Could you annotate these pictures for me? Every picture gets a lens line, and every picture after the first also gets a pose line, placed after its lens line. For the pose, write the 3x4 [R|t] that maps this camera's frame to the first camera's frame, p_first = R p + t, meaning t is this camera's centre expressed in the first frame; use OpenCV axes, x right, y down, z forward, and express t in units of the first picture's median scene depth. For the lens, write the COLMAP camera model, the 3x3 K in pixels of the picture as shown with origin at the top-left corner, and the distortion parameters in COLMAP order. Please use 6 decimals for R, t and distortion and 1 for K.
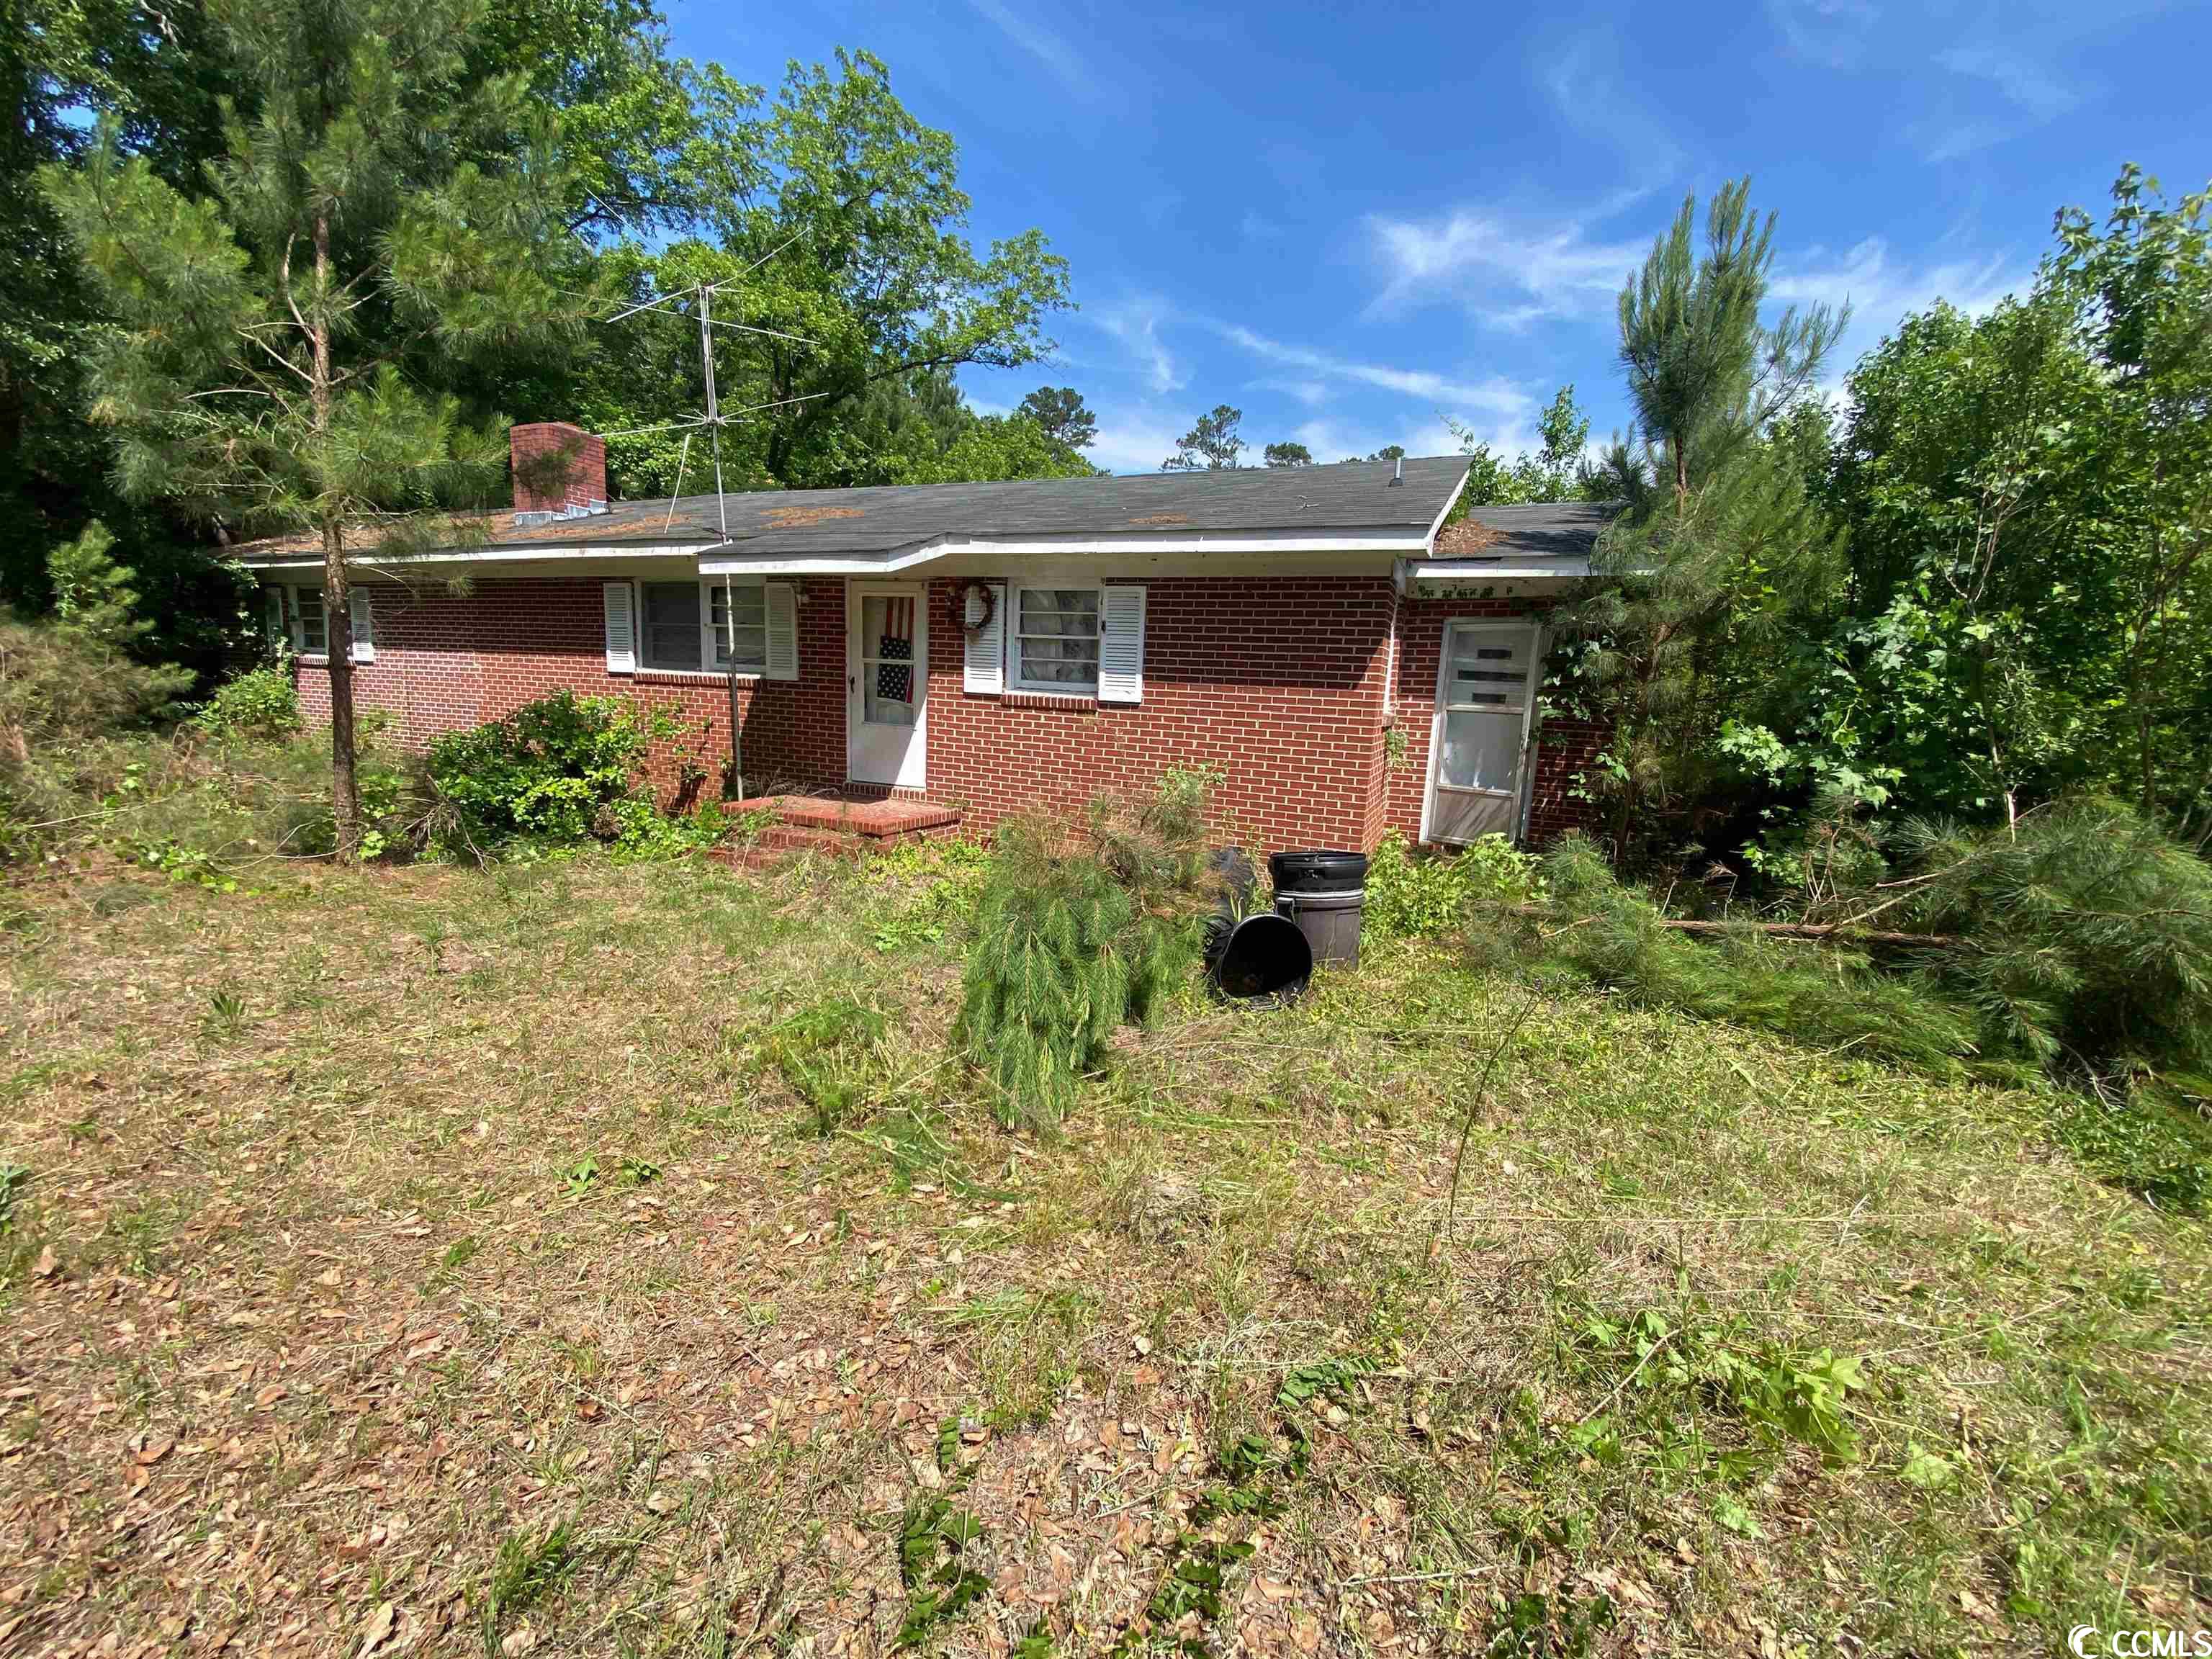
lens RADIAL K [[885.8, 0, 1106.0], [0, 885.8, 829.5], [0, 0, 1]] dist [0.029550, -0.034492]
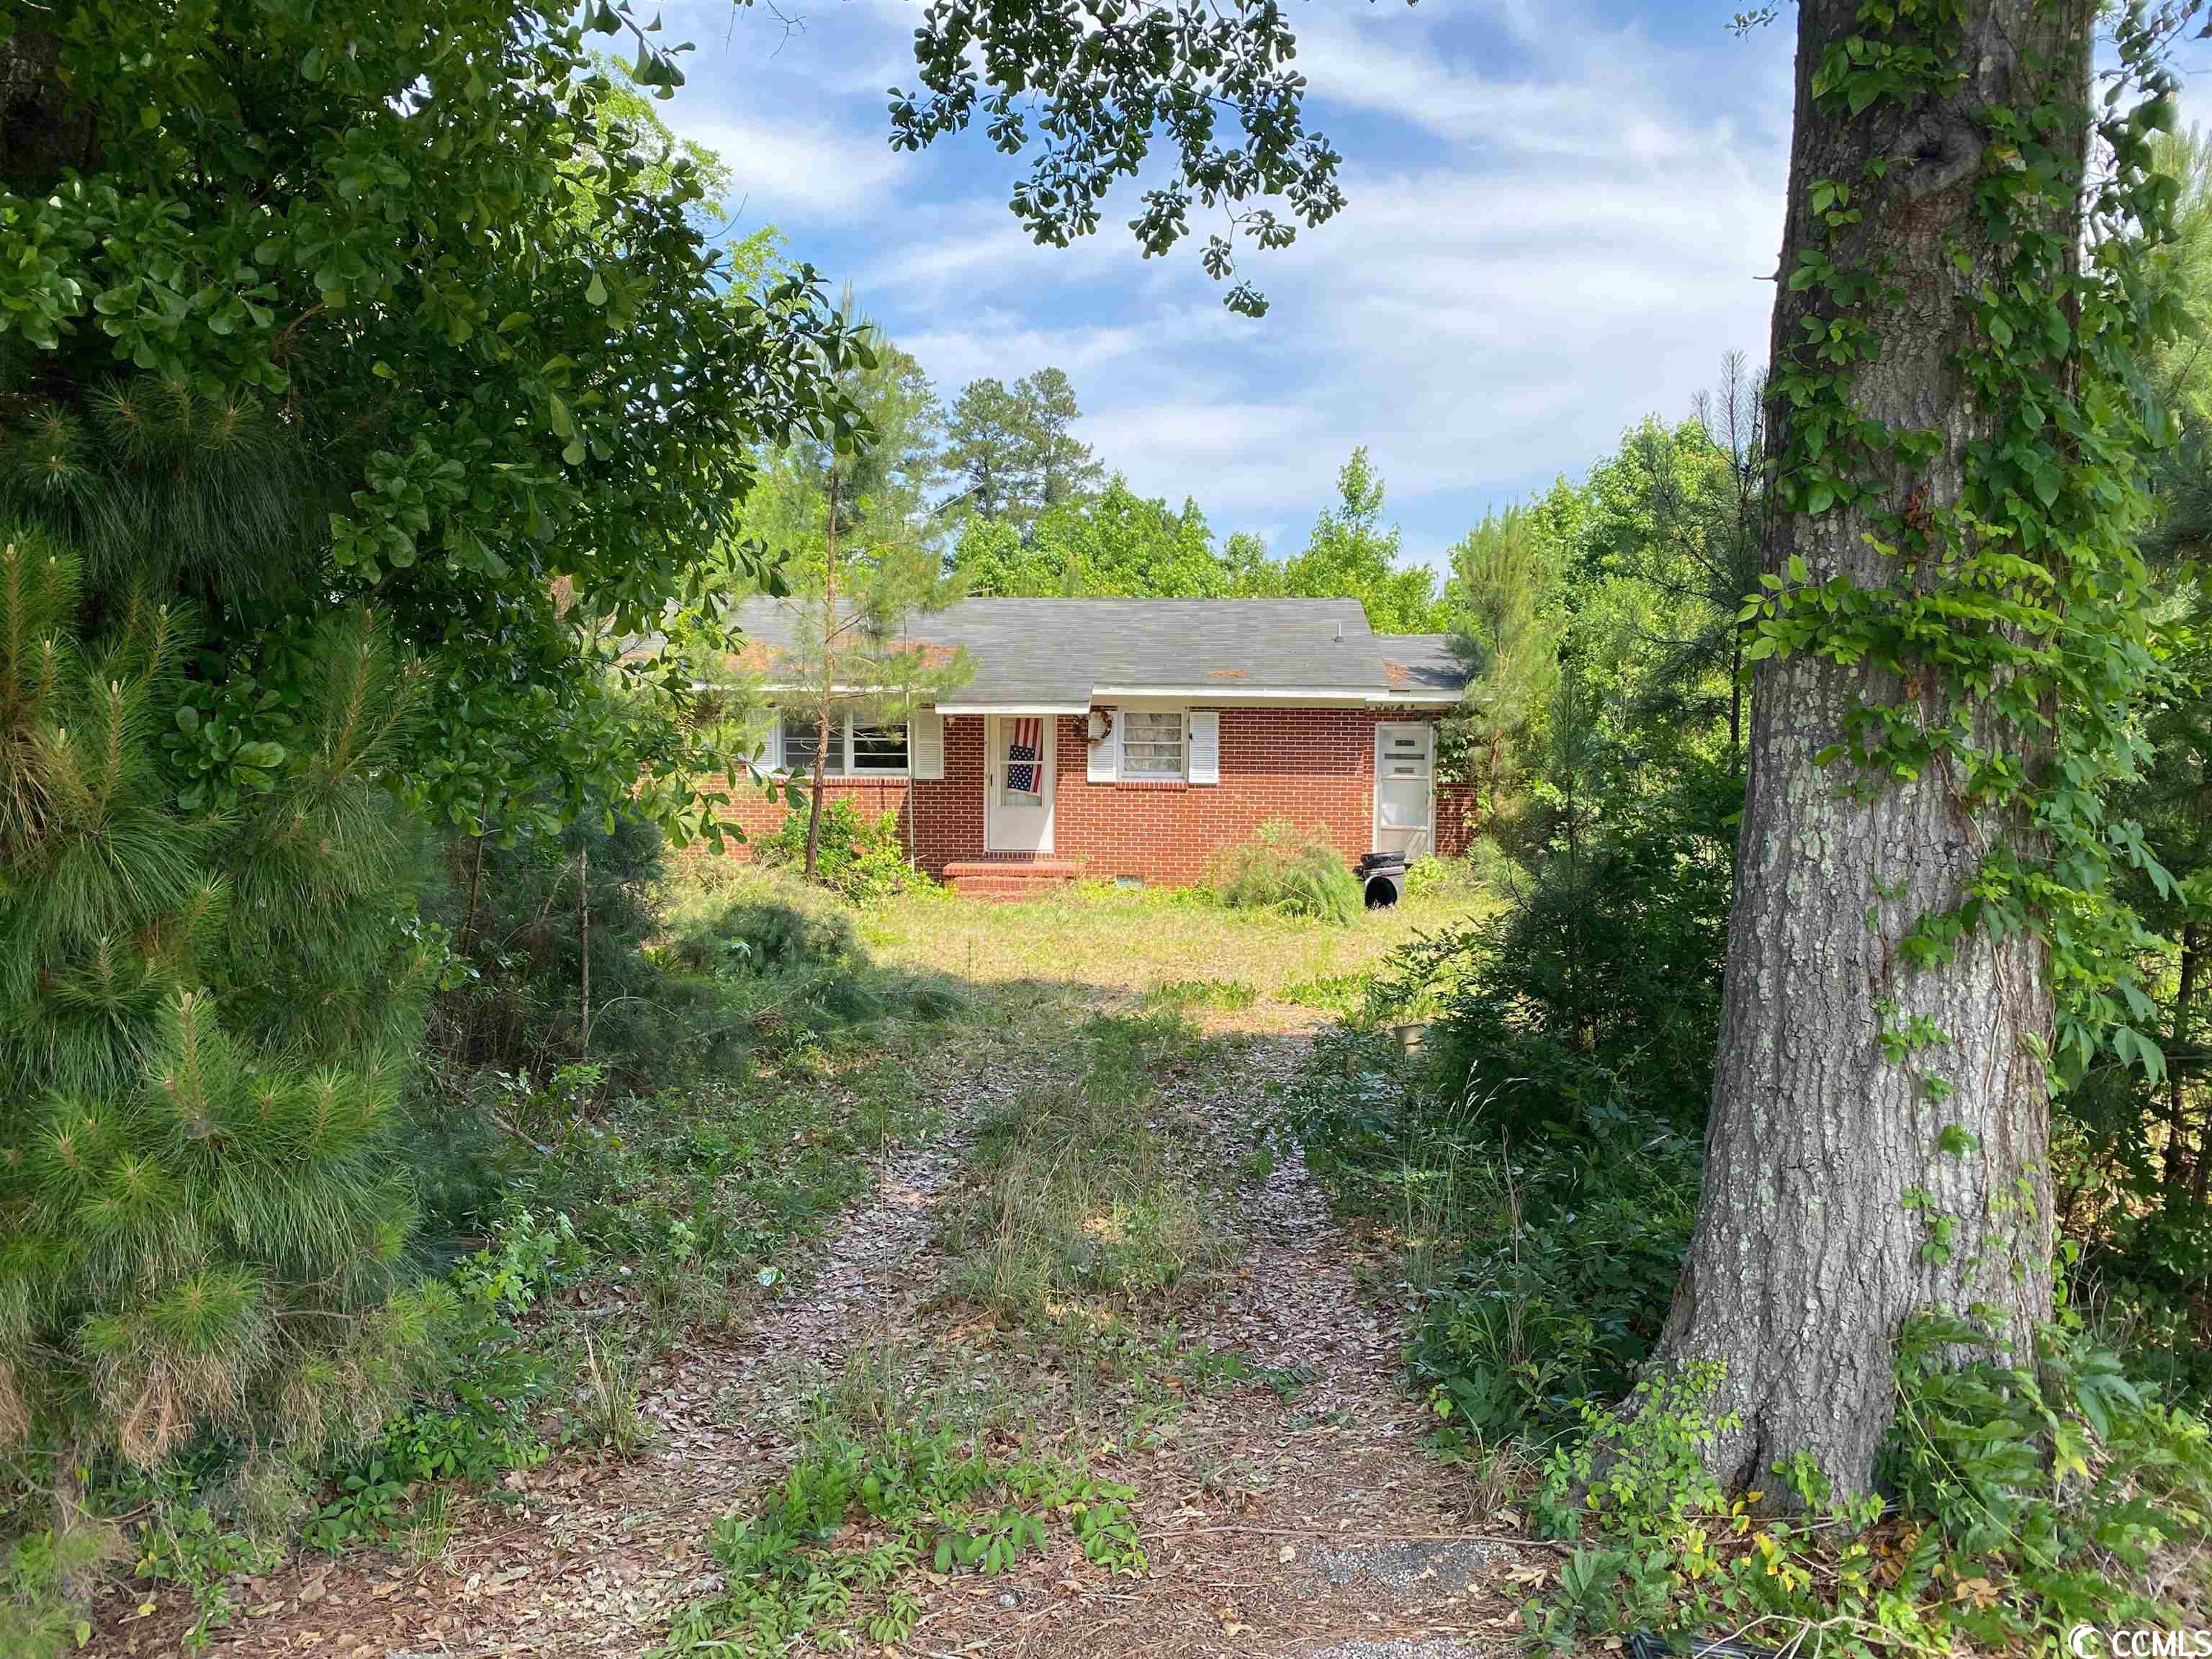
lens RADIAL K [[2058.6, 0, 1104.2], [0, 2058.6, 822.4], [0, 0, 1]] dist [0.286878, 0.000006]
pose [[0.915231, -0.054690, 0.399200, -1.540008], [0.095837, 0.991860, -0.083838, 0.201929], [-0.391365, 0.114990, 0.913023, -2.151976]]
